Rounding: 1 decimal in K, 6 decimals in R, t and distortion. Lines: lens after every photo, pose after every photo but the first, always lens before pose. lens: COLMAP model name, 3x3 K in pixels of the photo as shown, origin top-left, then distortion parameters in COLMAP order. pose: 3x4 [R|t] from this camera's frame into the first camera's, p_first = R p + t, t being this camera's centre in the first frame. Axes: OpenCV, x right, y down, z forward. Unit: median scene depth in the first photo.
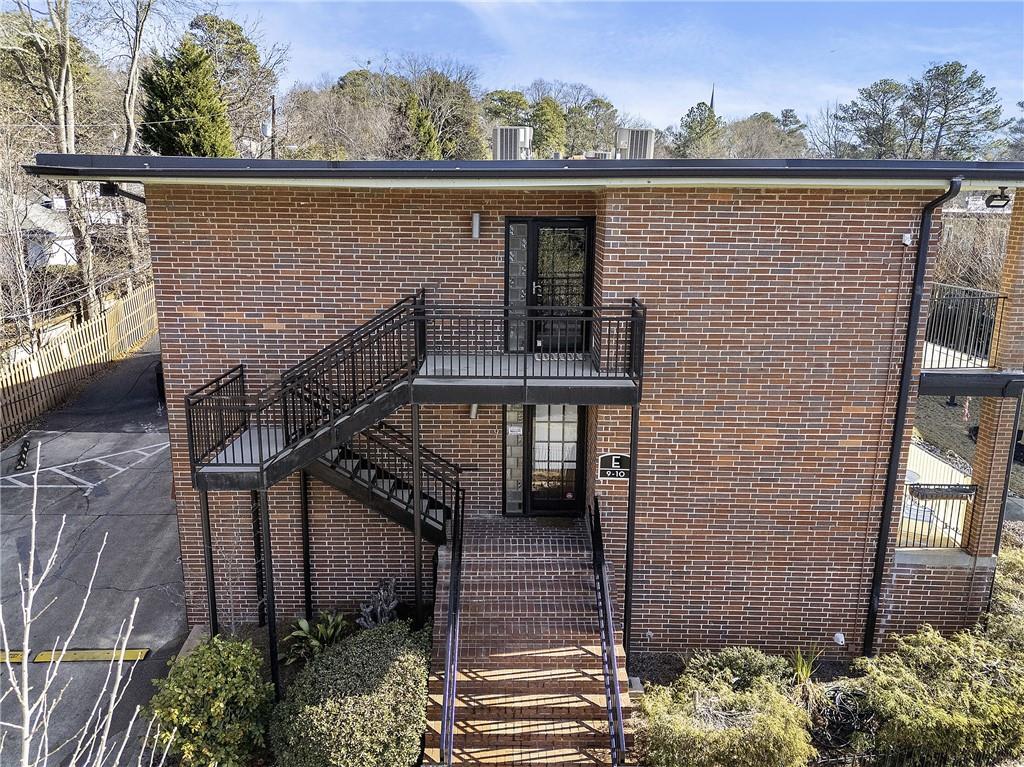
lens RADIAL K [[723.0, 0, 514.9], [0, 723.0, 426.5], [0, 0, 1]] dist [0.110371, -0.161102]
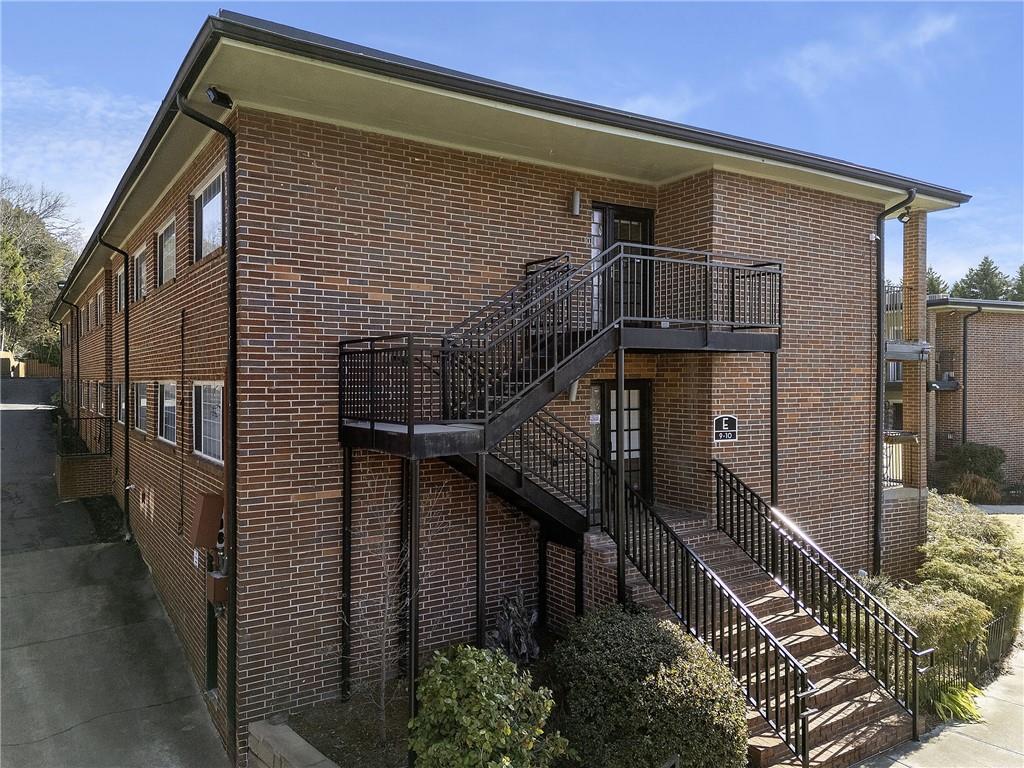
lens RADIAL K [[737.1, 0, 511.9], [0, 737.1, 430.9], [0, 0, 1]] dist [0.095813, -0.083427]
pose [[0.845243, -0.048516, 0.532175, -0.690813], [0.161767, 0.972375, -0.168283, 0.188717], [-0.509309, 0.228328, 0.829741, 0.261983]]
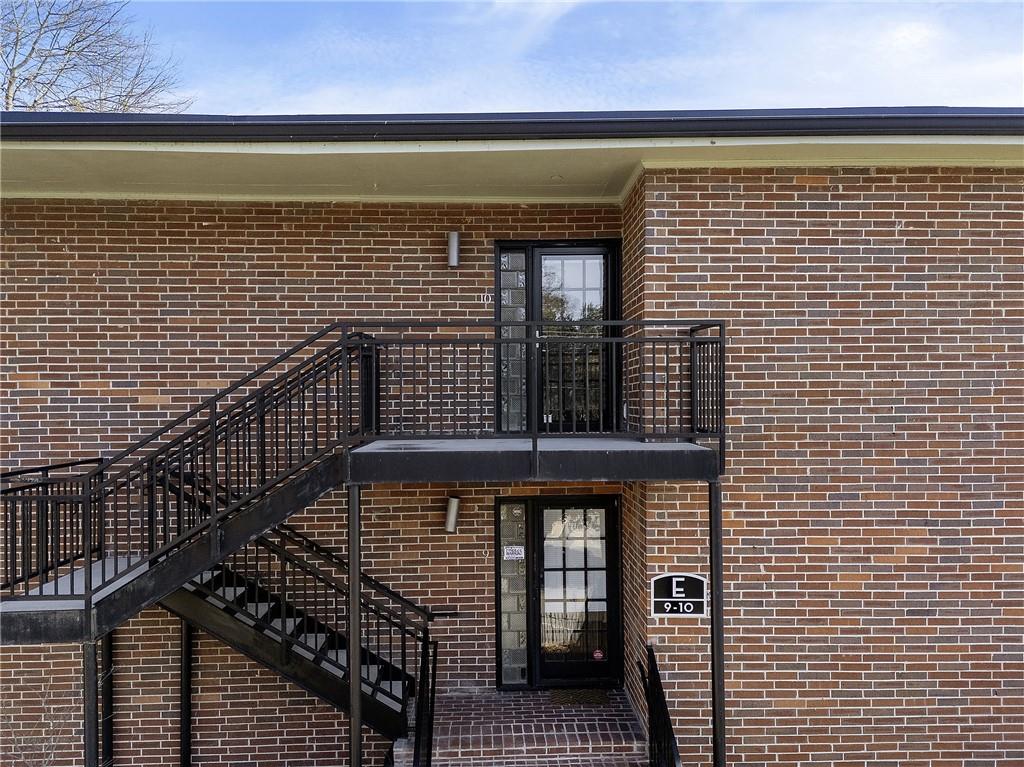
lens RADIAL K [[750.9, 0, 513.2], [0, 750.9, 445.8], [0, 0, 1]] dist [0.041924, -0.005329]
pose [[0.999506, -0.018251, 0.025580, -0.017973], [0.023556, 0.973957, -0.225507, 0.072612], [-0.020799, 0.225998, 0.973906, 0.335685]]
